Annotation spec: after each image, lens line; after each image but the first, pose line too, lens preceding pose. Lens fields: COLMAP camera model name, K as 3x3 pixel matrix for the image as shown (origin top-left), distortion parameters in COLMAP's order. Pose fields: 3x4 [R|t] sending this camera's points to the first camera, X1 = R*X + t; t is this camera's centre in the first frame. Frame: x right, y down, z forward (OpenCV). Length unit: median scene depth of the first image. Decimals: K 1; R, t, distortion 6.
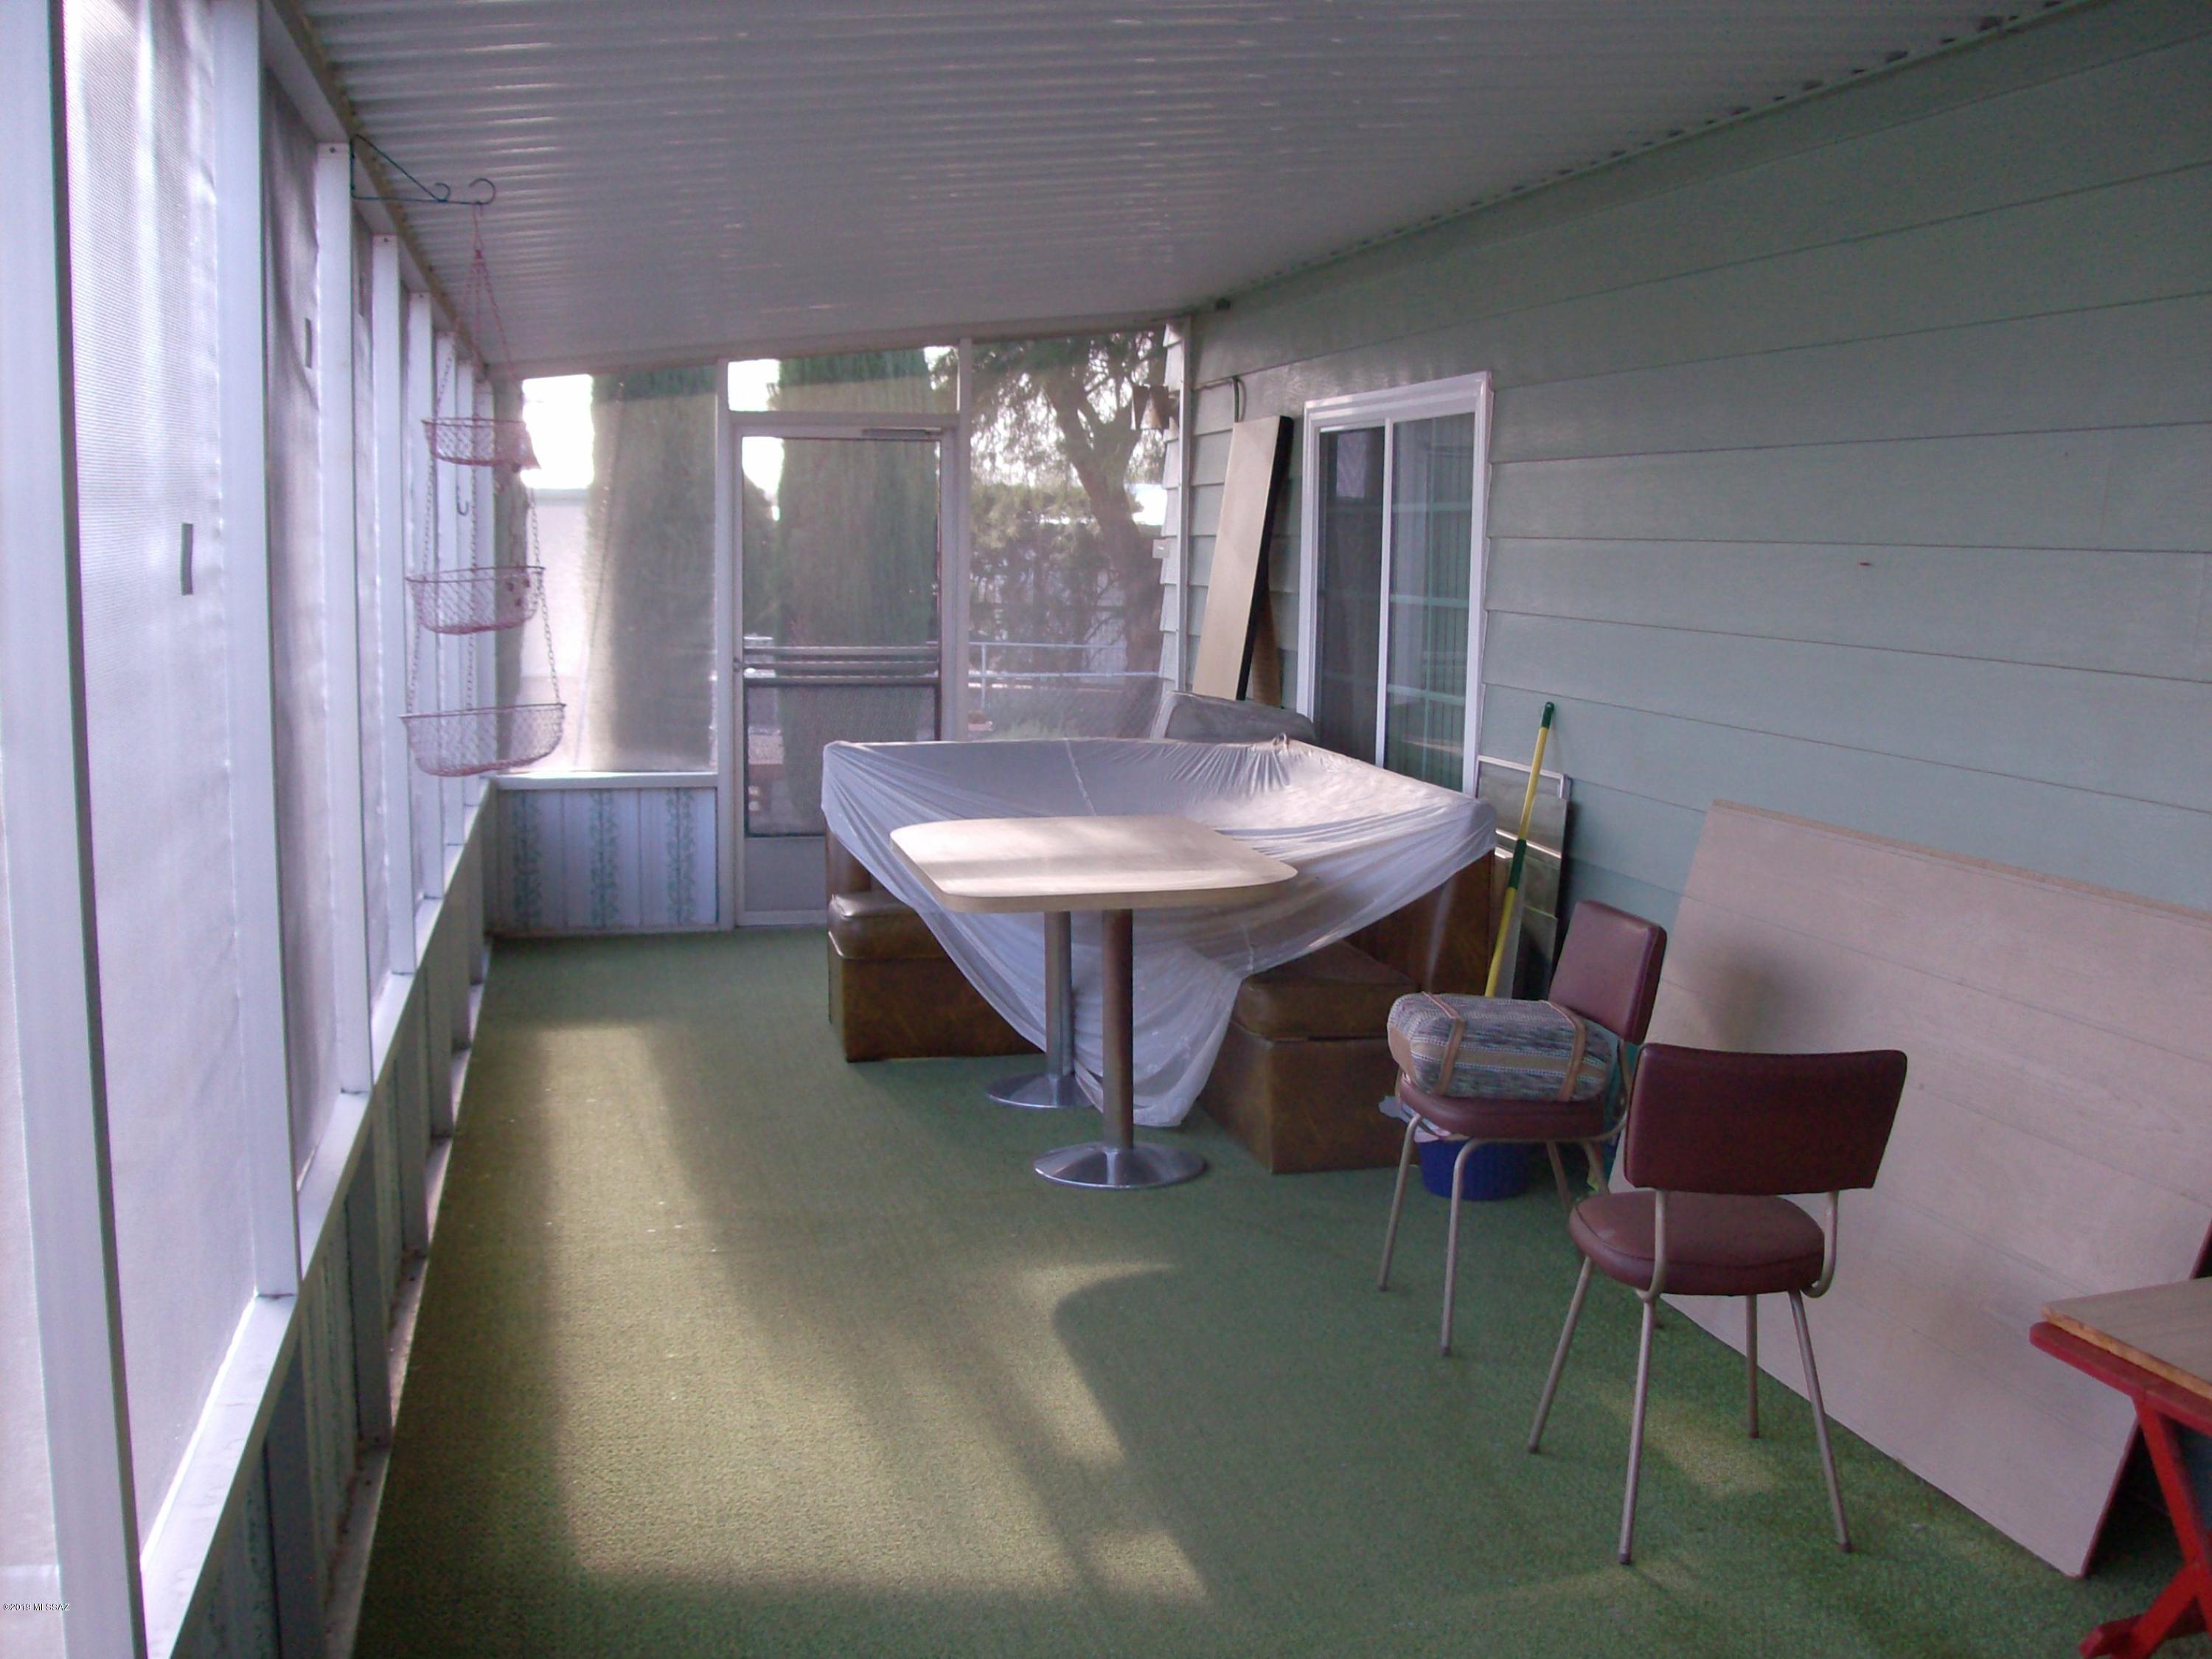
lens RADIAL K [[2271.8, 0, 1106.0], [0, 2271.8, 829.5], [0, 0, 1]] dist [-0.165014, 0.139127]
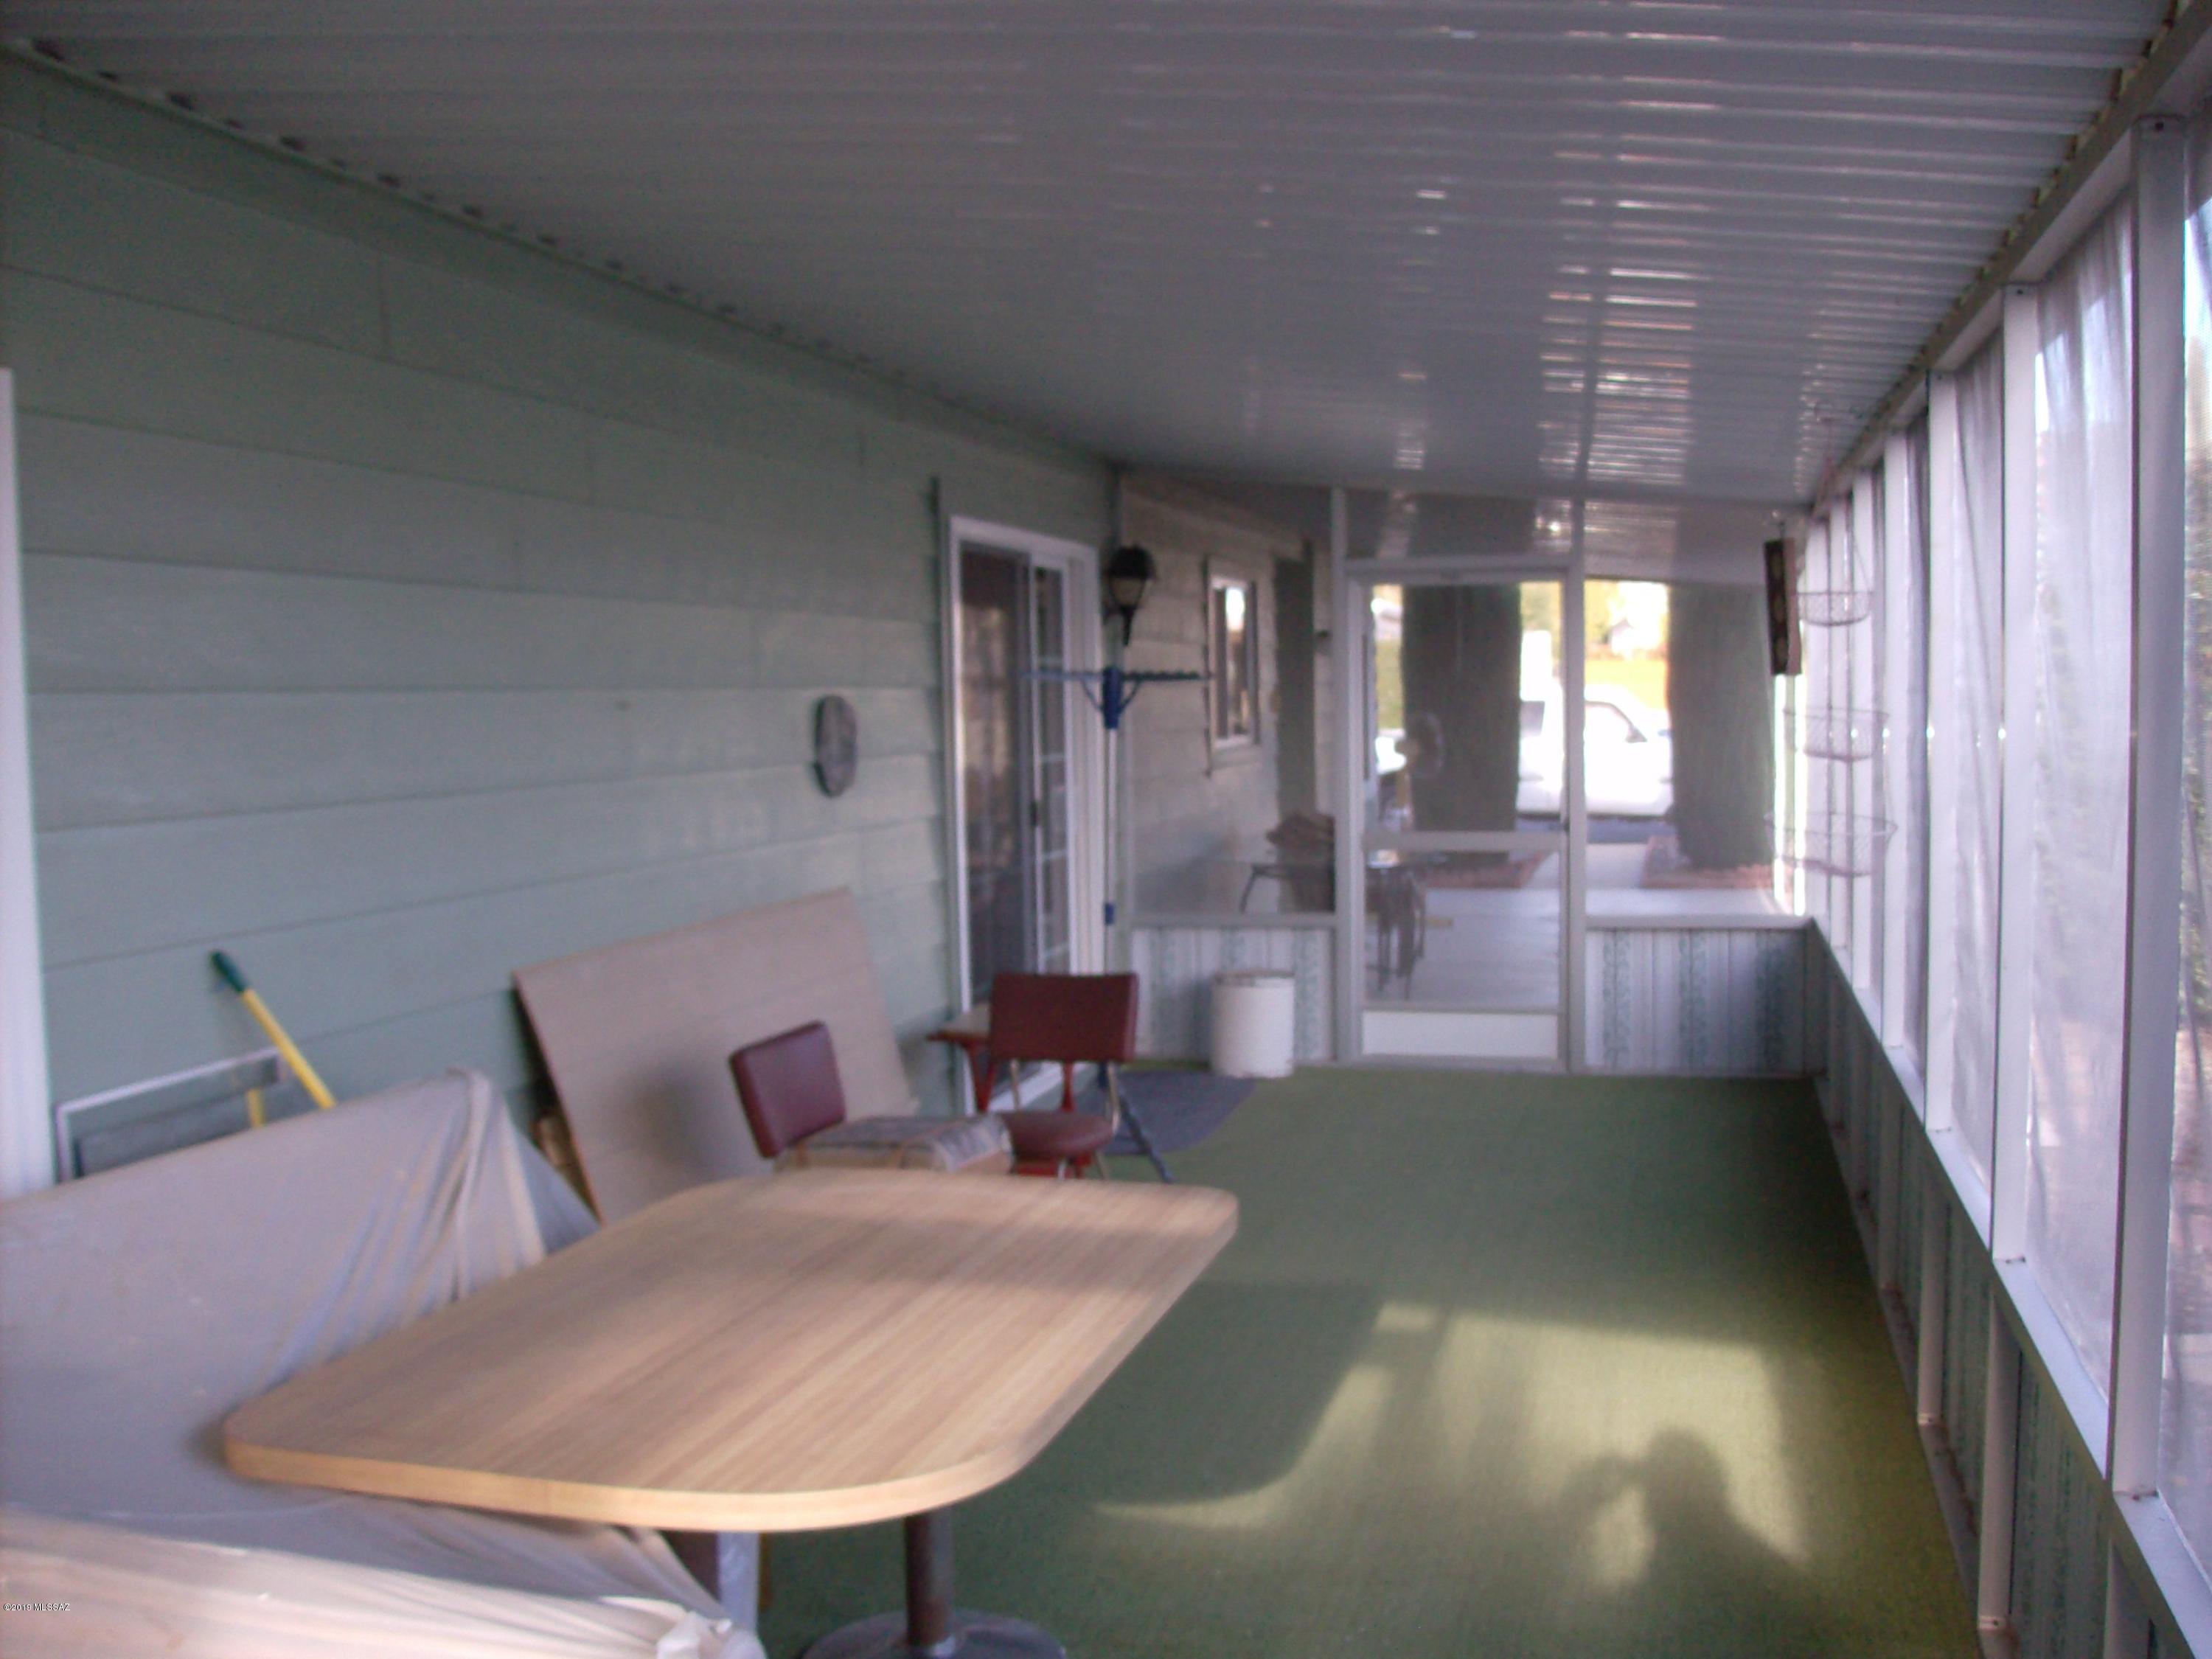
lens RADIAL K [[2271.8, 0, 1106.0], [0, 2271.8, 829.5], [0, 0, 1]] dist [-0.165014, 0.139127]
pose [[-0.886365, -0.026125, 0.462250, -0.442523], [0.064302, 0.981784, 0.178786, -0.264992], [-0.458500, 0.188194, -0.868539, 2.039202]]
